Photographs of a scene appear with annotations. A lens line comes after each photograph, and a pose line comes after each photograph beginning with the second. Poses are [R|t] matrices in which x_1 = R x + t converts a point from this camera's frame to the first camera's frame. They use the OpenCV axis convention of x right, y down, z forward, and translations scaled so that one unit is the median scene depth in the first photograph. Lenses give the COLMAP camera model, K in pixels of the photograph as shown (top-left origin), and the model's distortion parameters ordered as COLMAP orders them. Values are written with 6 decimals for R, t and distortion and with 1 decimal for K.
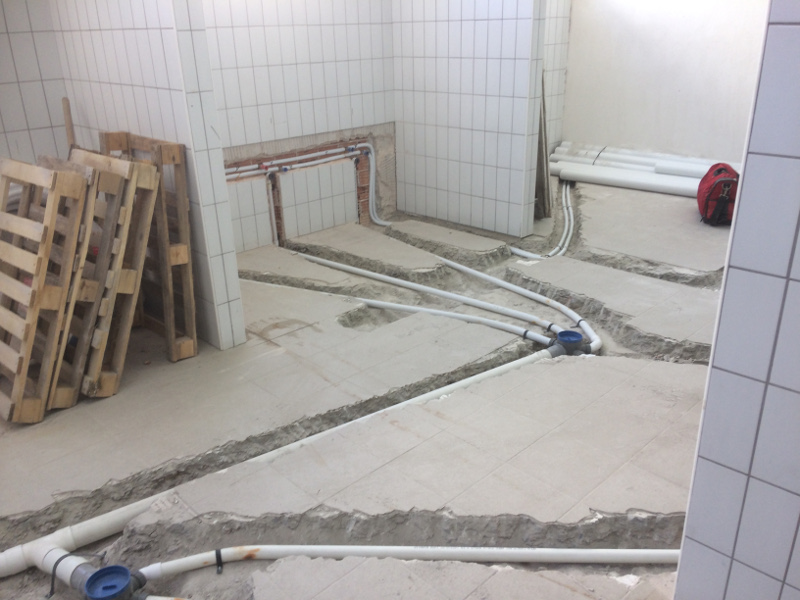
lens RADIAL K [[691.9, 0, 400.0], [0, 691.9, 300.0], [0, 0, 1]] dist [0.105401, -0.181754]
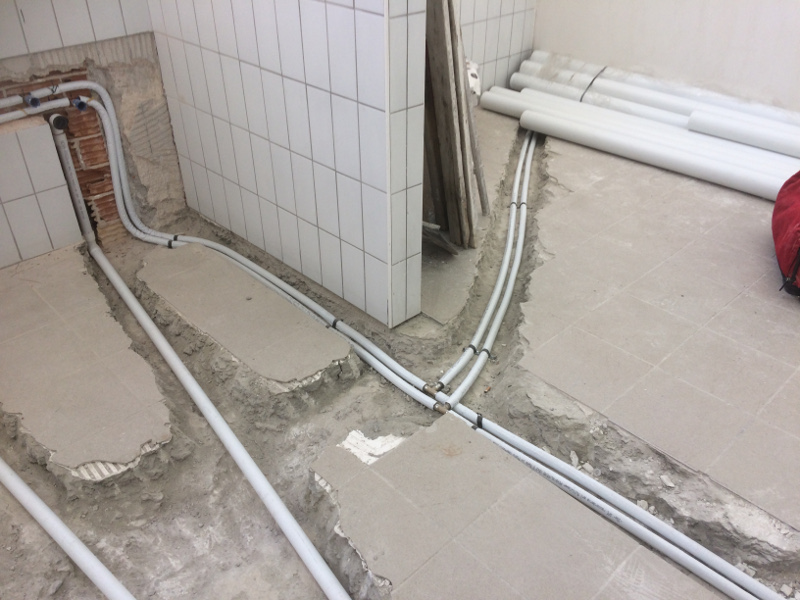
lens RADIAL K [[691.9, 0, 400.0], [0, 691.9, 300.0], [0, 0, 1]] dist [0.105401, -0.181754]
pose [[0.999554, 0.028701, 0.008309, 0.415061], [-0.029787, 0.978990, 0.201722, -0.470107], [-0.002345, -0.201879, 0.979408, 1.310843]]
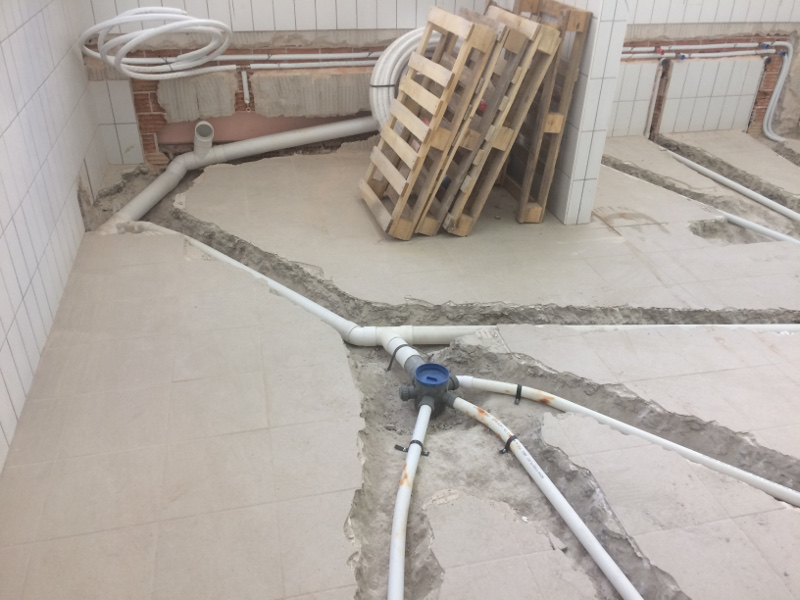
lens RADIAL K [[679.8, 0, 400.0], [0, 679.8, 300.0], [0, 0, 1]] dist [0.132417, -0.185151]
pose [[0.856101, 0.302381, -0.419114, -0.000803], [-0.231752, 0.949474, 0.211636, 0.022386], [0.461933, -0.084051, 0.882923, -0.044217]]
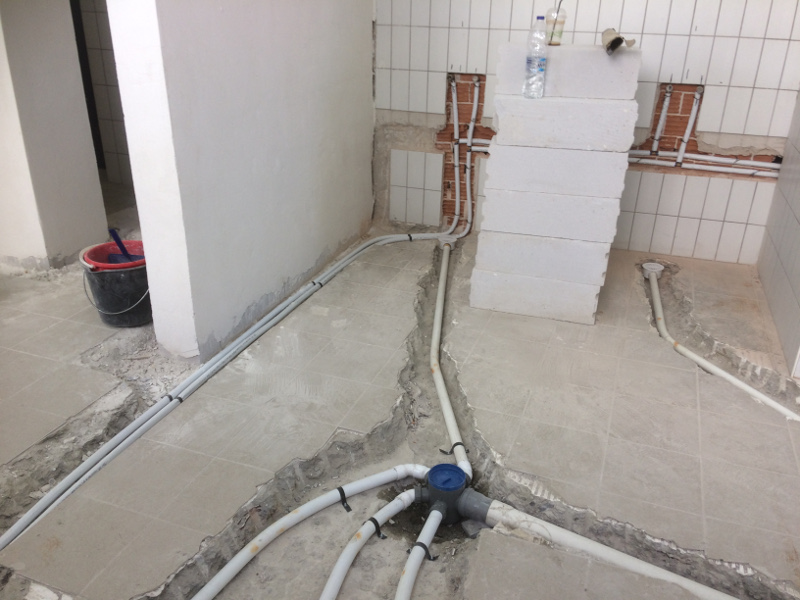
lens RADIAL K [[691.9, 0, 400.0], [0, 691.9, 300.0], [0, 0, 1]] dist [0.105401, -0.181754]
pose [[-0.427796, -0.357554, 0.830148, -0.352103], [0.334980, 0.790315, 0.513021, -0.684636], [-0.839511, 0.497551, -0.218320, 1.775242]]
